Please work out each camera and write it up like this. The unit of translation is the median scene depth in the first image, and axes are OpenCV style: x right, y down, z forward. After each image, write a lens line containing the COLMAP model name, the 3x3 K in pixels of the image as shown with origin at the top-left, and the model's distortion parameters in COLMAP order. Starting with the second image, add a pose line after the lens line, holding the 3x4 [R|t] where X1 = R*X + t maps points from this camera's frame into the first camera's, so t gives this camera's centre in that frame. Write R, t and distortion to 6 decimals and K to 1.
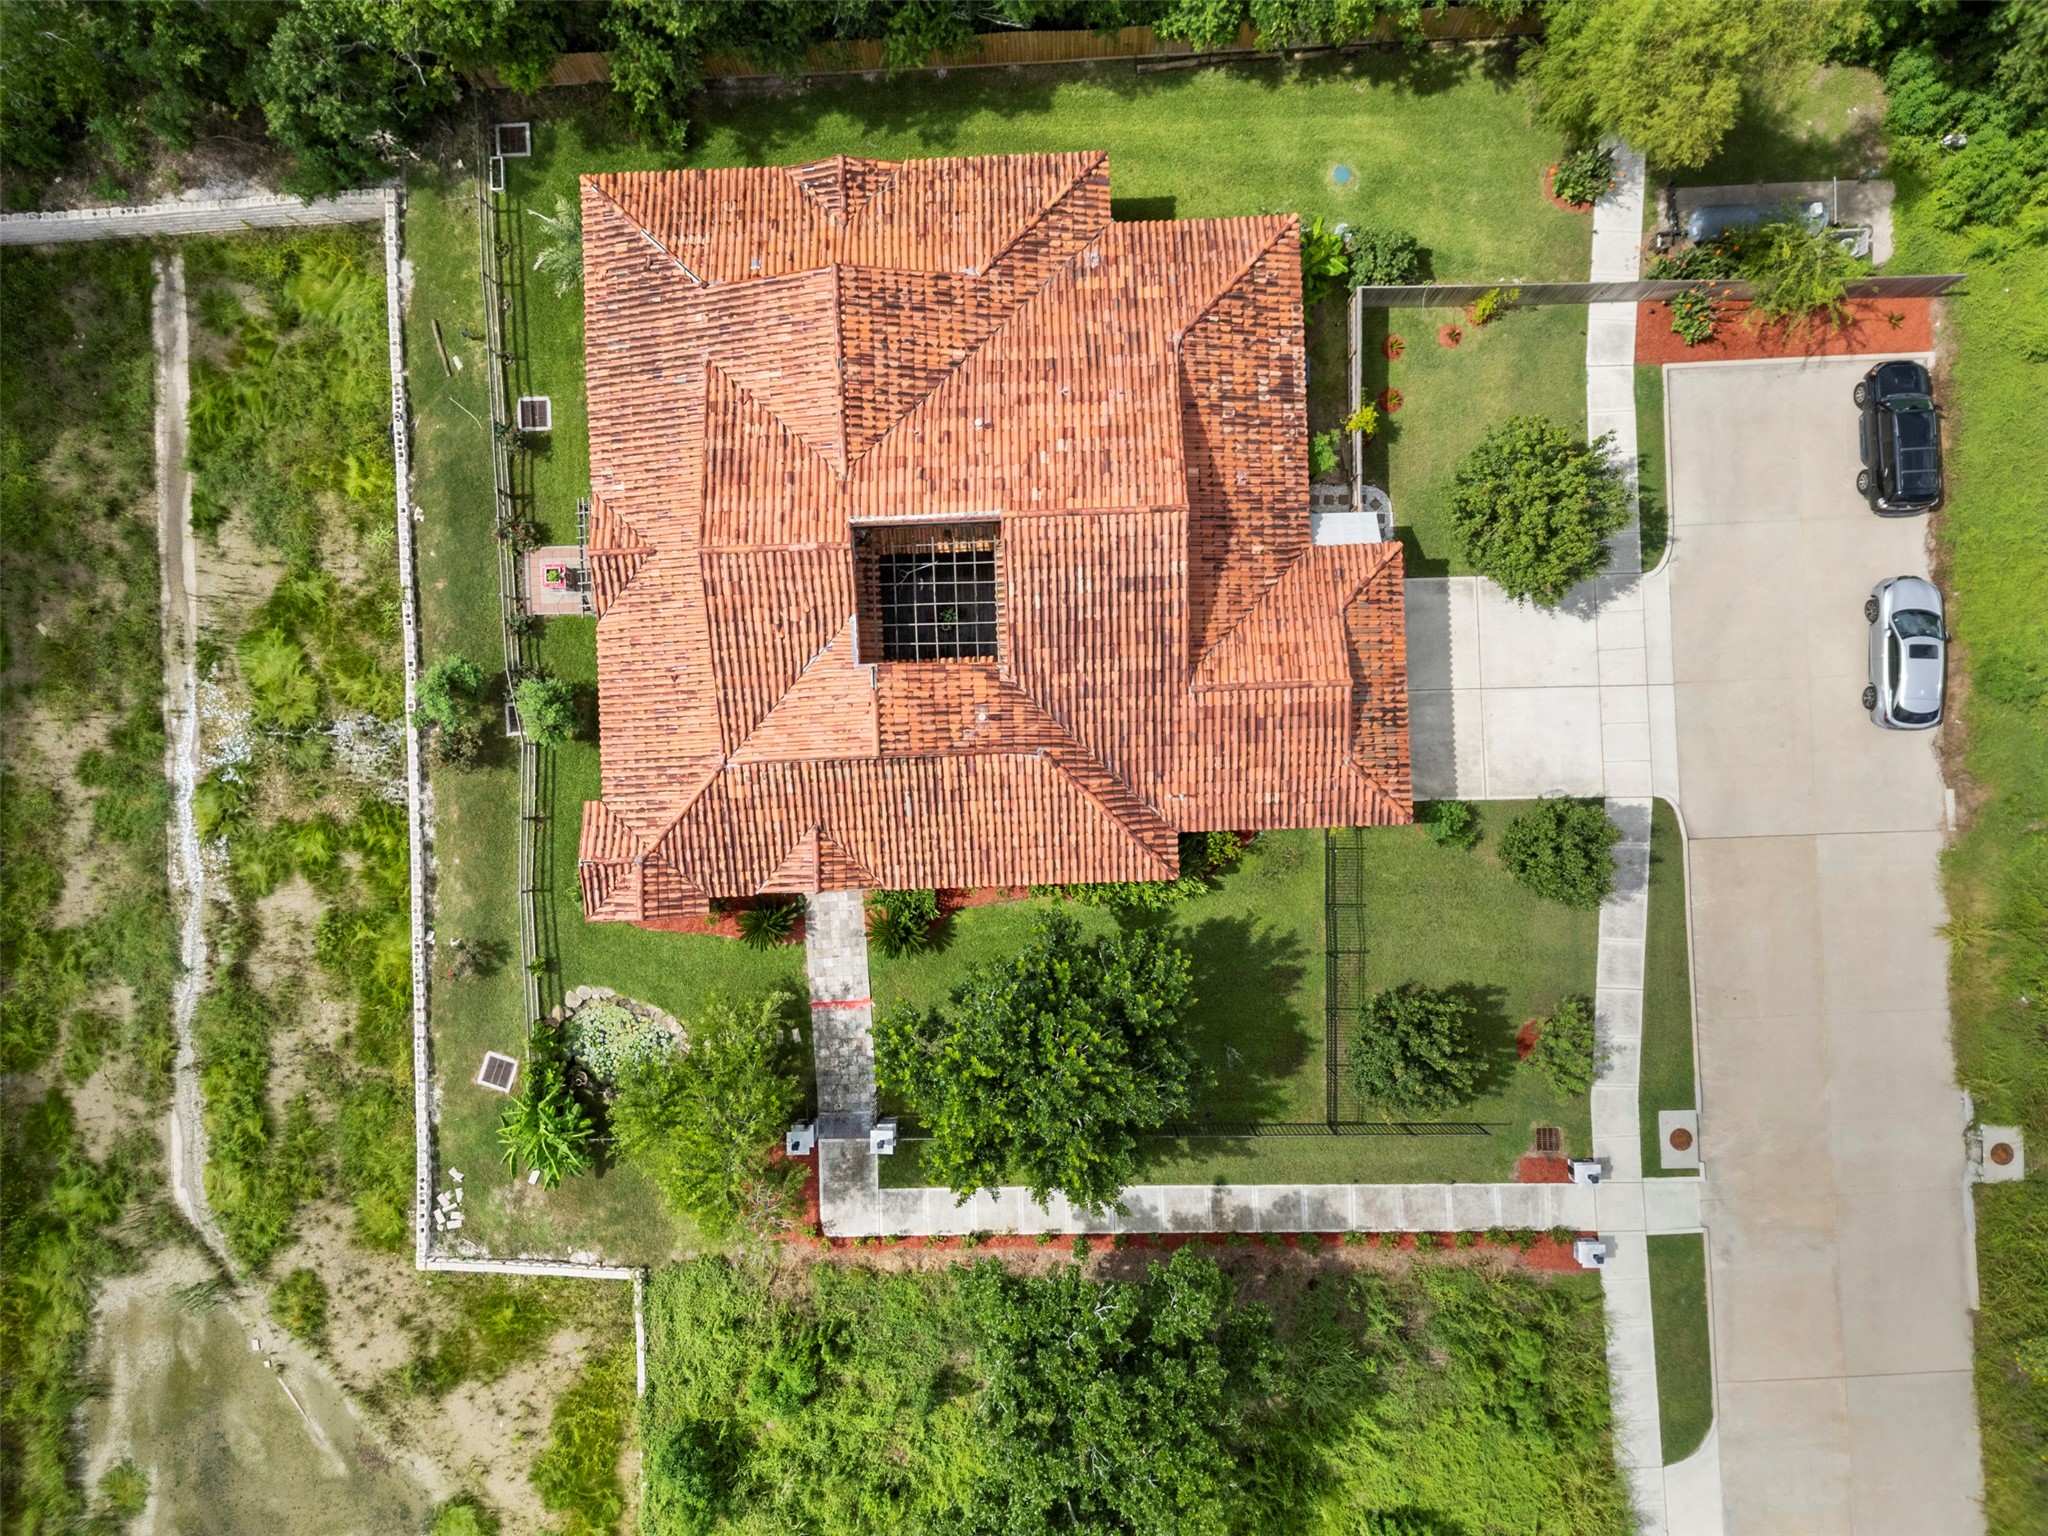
lens RADIAL K [[1456.3, 0, 1024.0], [0, 1456.3, 768.0], [0, 0, 1]] dist [0.012374, 0.001558]
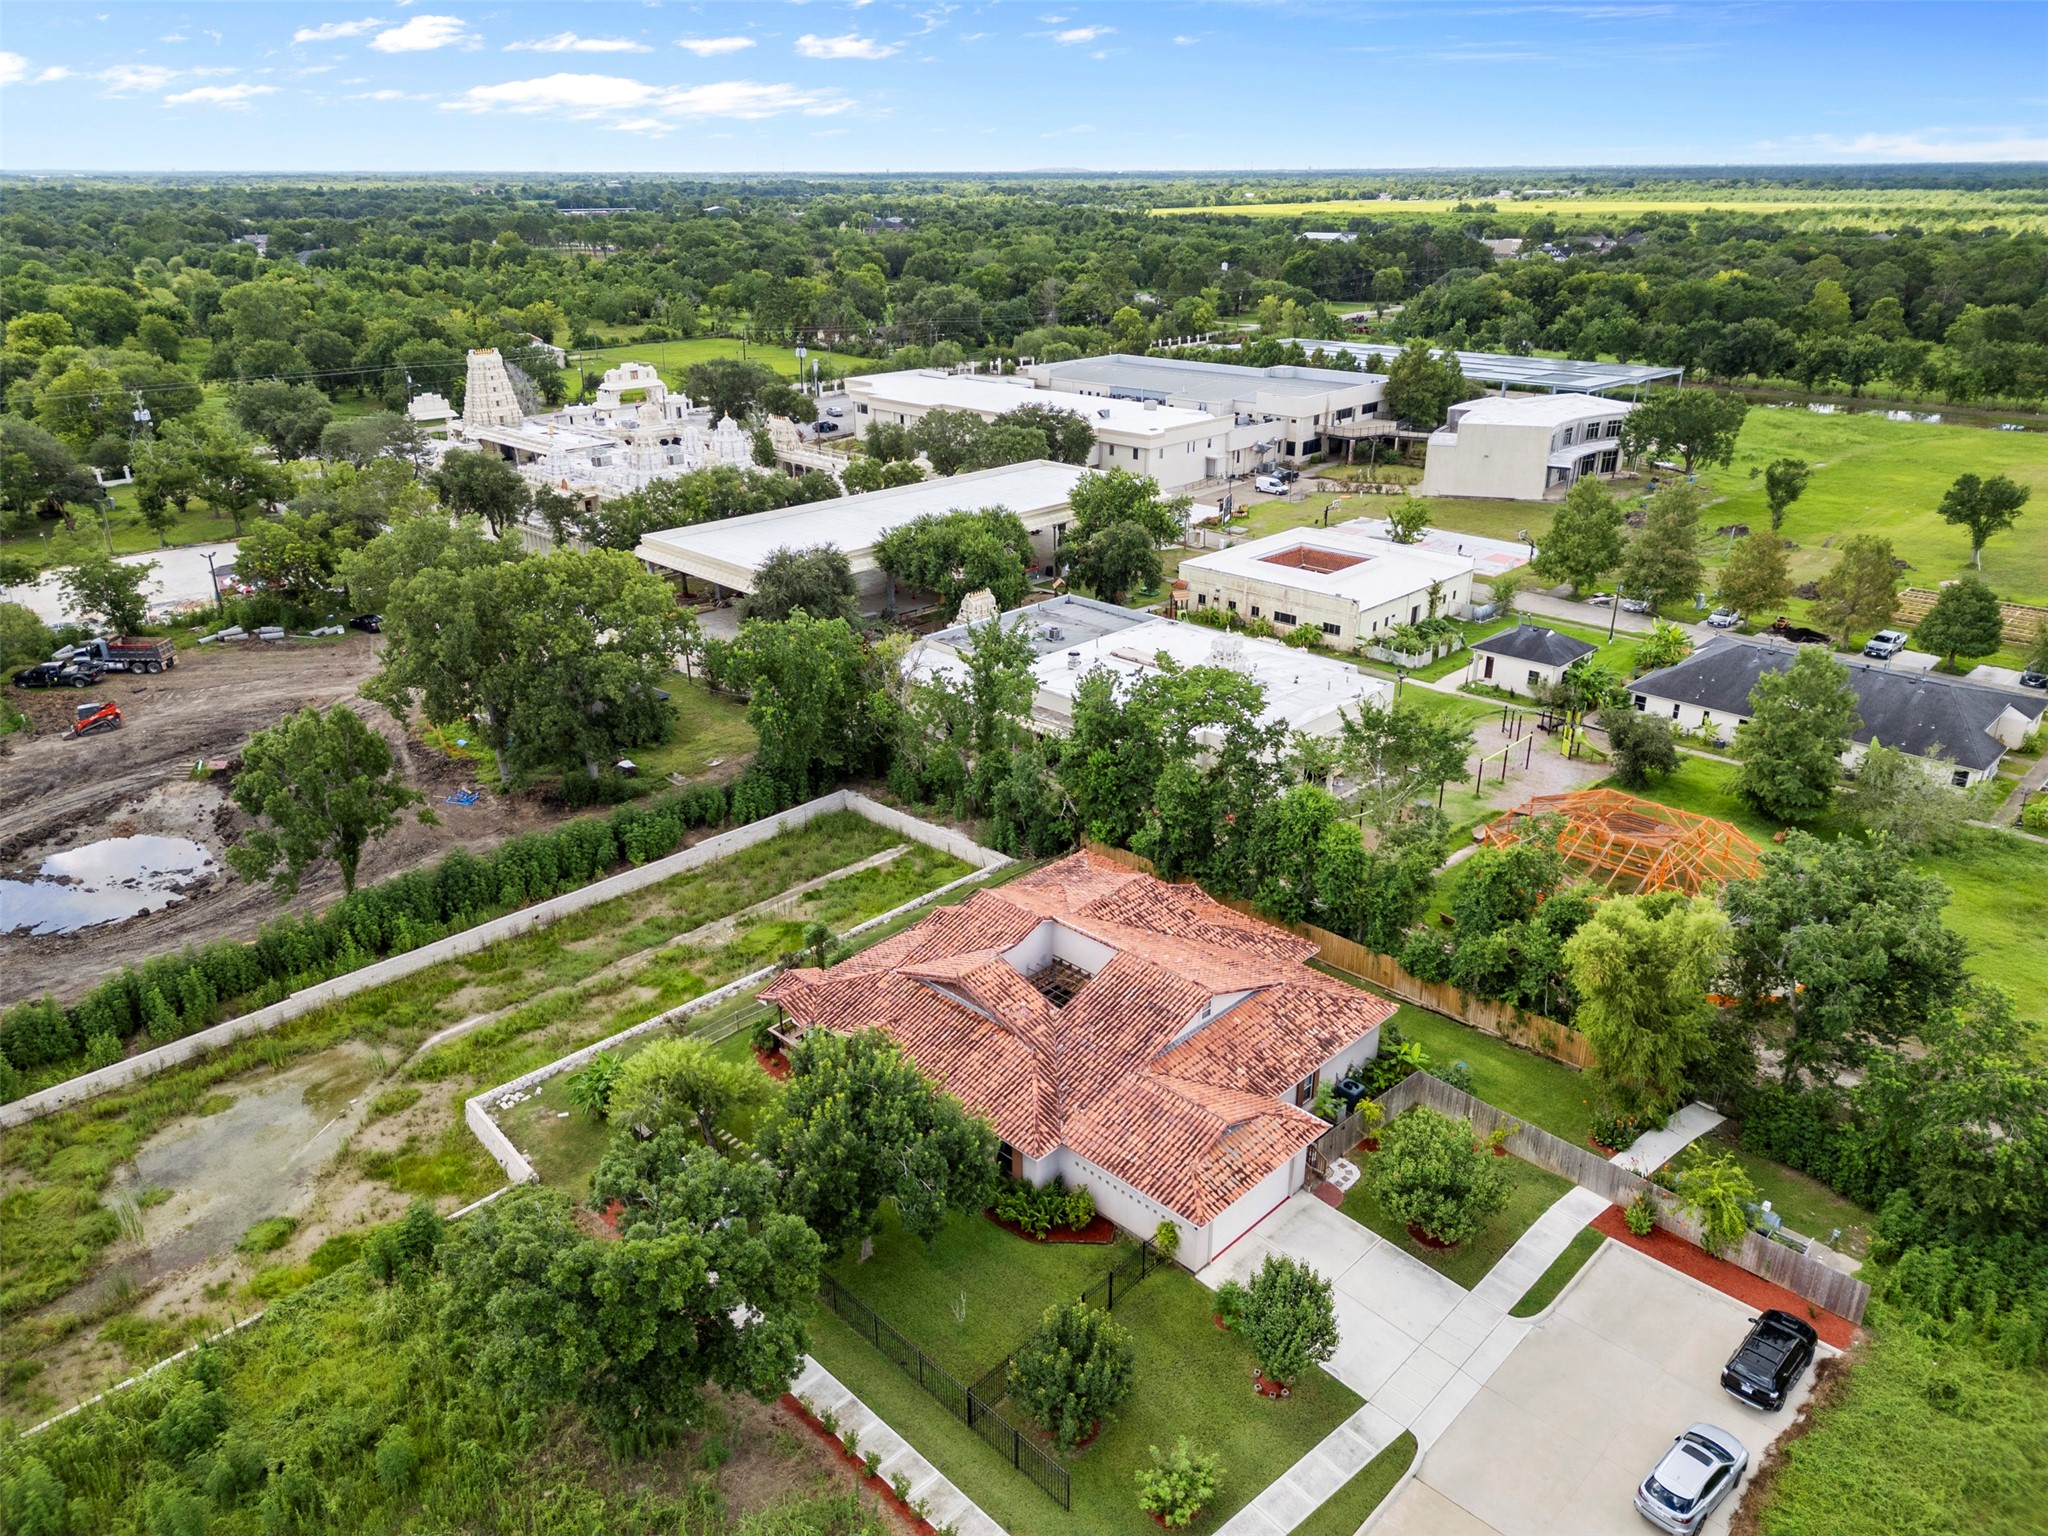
lens RADIAL K [[1456.3, 0, 1024.0], [0, 1456.3, 768.0], [0, 0, 1]] dist [0.012374, 0.001558]
pose [[0.683087, 0.298322, -0.666631, 0.770713], [-0.730326, 0.274046, -0.625717, 0.717711], [-0.003978, 0.914277, 0.405070, 0.127289]]
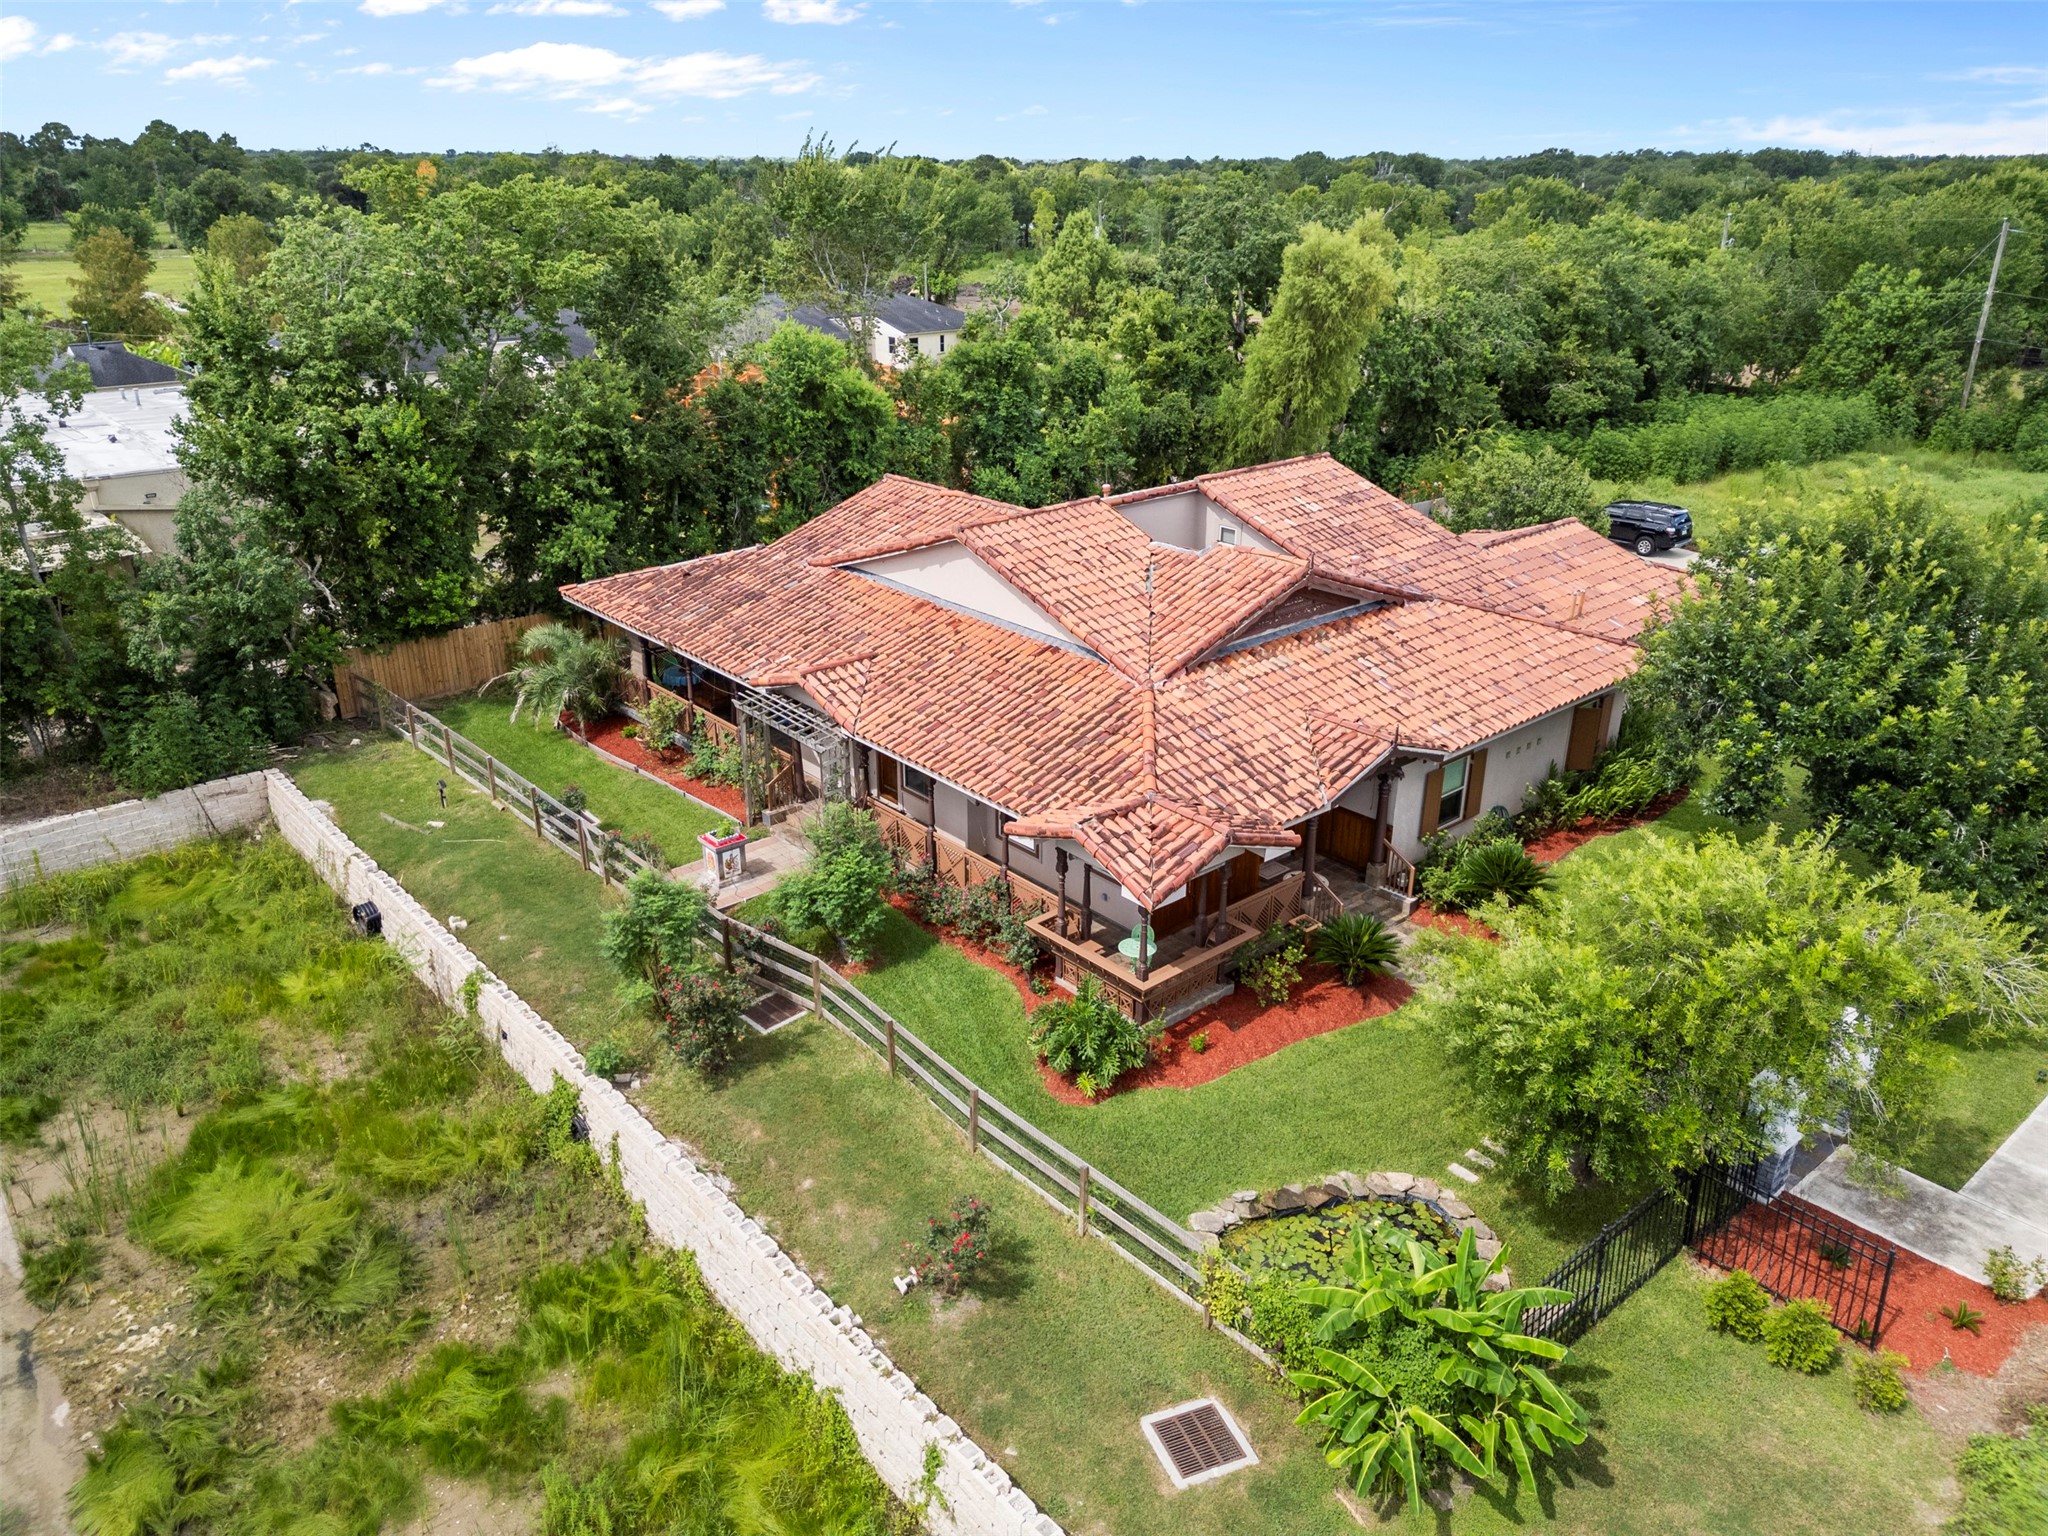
lens RADIAL K [[1456.3, 0, 1024.0], [0, 1456.3, 768.0], [0, 0, 1]] dist [0.012374, 0.001558]
pose [[0.773158, -0.215349, 0.596533, -0.570331], [0.633787, 0.296853, -0.714278, 0.388818], [-0.023264, 0.930324, 0.365999, 0.694790]]
